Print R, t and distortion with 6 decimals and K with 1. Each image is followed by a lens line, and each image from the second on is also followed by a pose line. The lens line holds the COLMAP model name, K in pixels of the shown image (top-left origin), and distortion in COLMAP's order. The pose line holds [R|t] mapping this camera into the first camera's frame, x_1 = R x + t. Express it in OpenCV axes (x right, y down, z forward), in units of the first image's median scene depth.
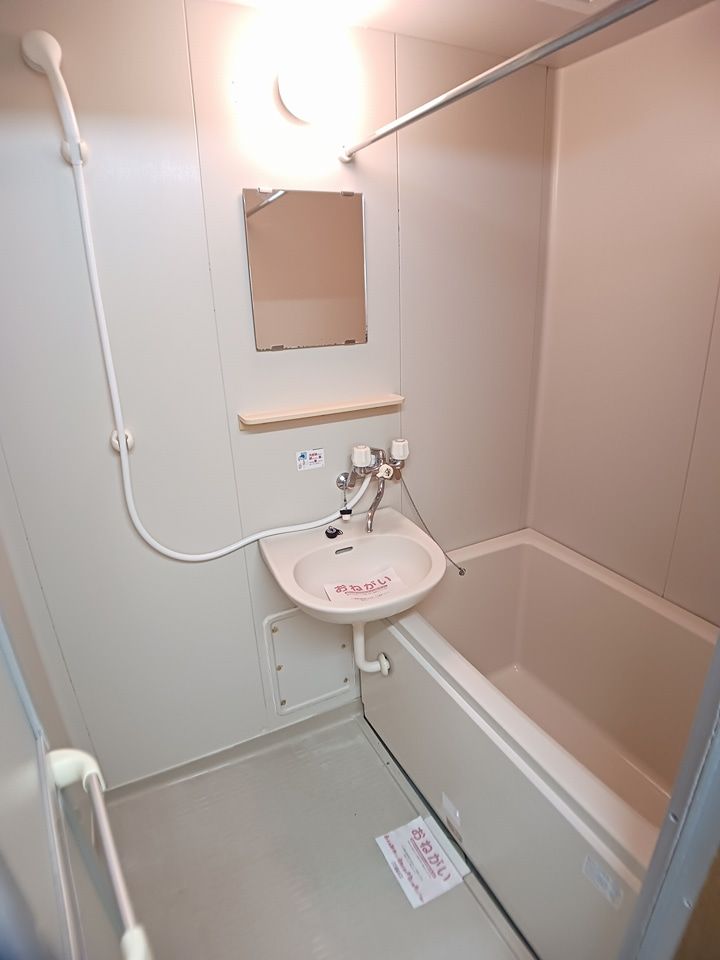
lens RADIAL K [[526.0, 0, 362.1], [0, 526.0, 475.7], [0, 0, 1]] dist [-0.070995, -0.000492]
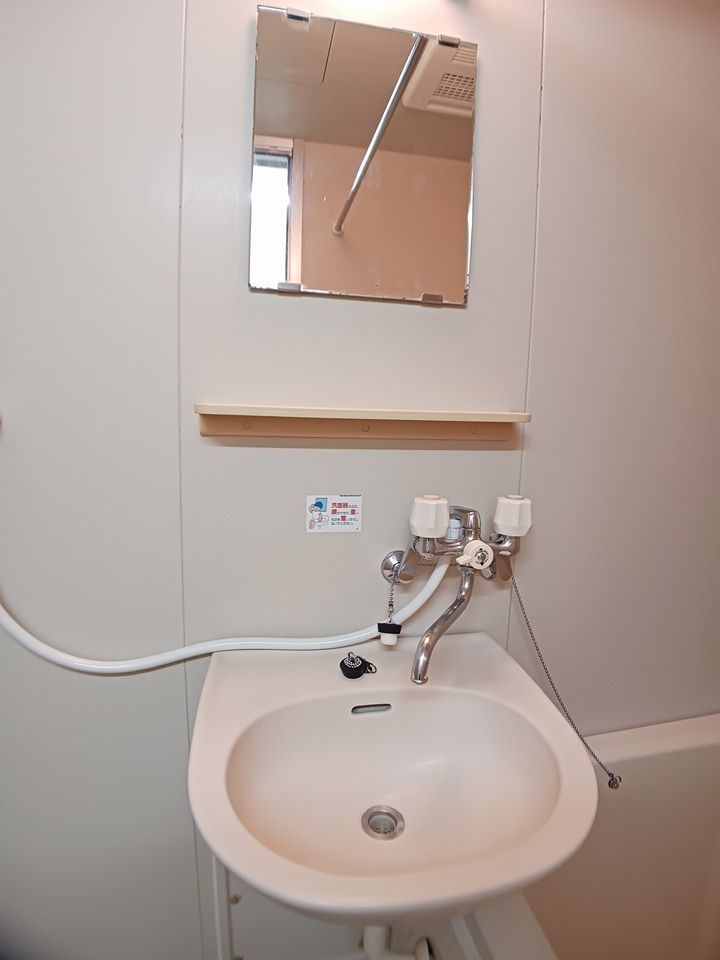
lens RADIAL K [[526.0, 0, 362.1], [0, 526.0, 475.7], [0, 0, 1]] dist [-0.070995, -0.000492]
pose [[0.965083, 0.097427, -0.243150, 0.051398], [-0.146736, 0.970018, -0.193734, 0.029015], [0.216985, 0.222648, 0.950445, 0.499539]]
